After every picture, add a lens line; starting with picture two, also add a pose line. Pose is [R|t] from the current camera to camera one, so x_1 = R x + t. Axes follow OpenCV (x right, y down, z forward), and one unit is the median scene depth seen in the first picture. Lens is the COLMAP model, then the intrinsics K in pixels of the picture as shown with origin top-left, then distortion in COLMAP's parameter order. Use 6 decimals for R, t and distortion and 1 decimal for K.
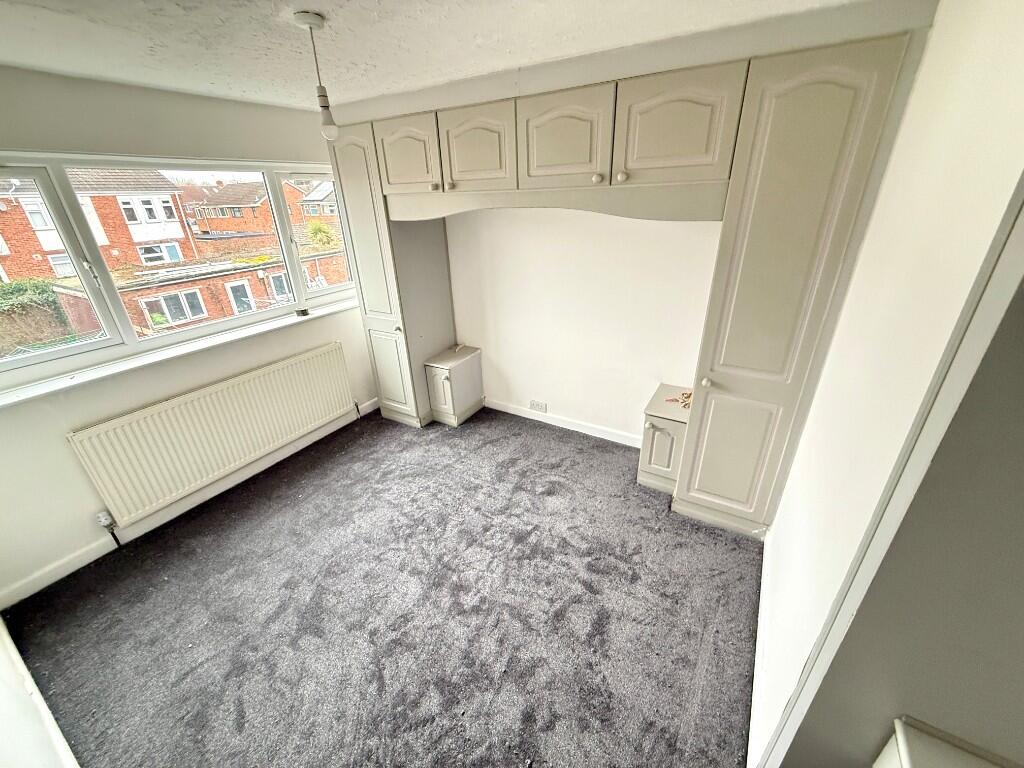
lens RADIAL K [[414.2, 0, 509.4], [0, 414.2, 385.2], [0, 0, 1]] dist [0.013791, -0.000074]
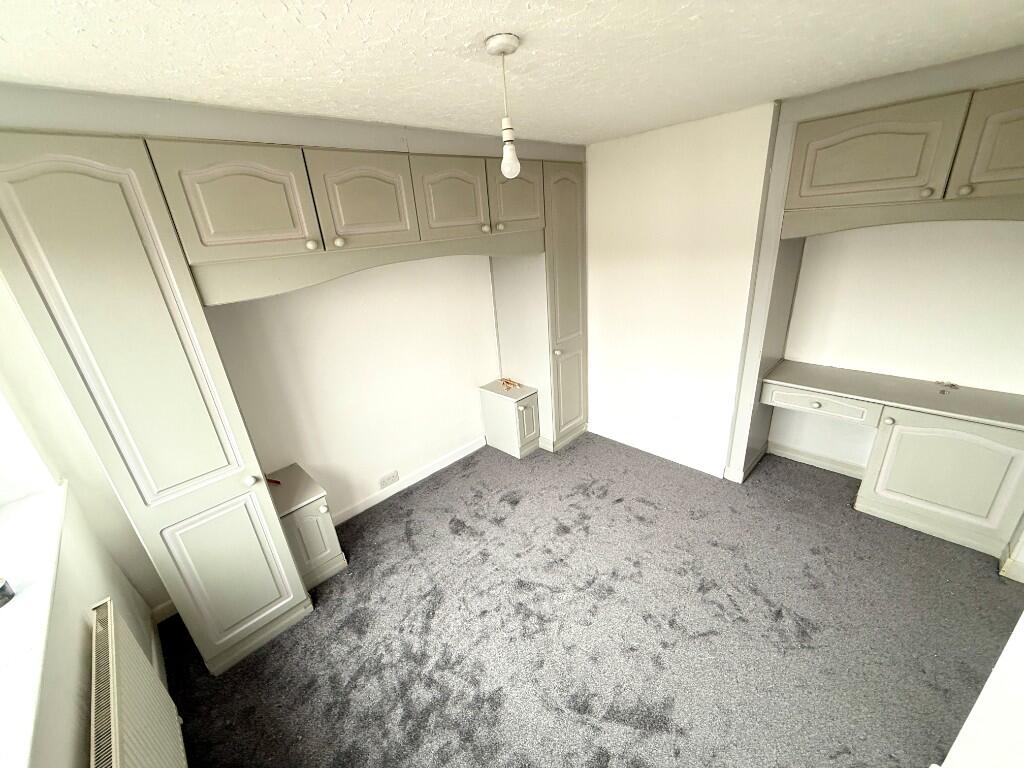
lens RADIAL K [[402.6, 0, 508.0], [0, 402.6, 386.7], [0, 0, 1]] dist [-0.011820, 0.000049]
pose [[0.240013, -0.345835, 0.907079, -0.736466], [0.478572, 0.855110, 0.199391, -0.214899], [-0.844608, 0.386246, 0.370744, 0.490197]]
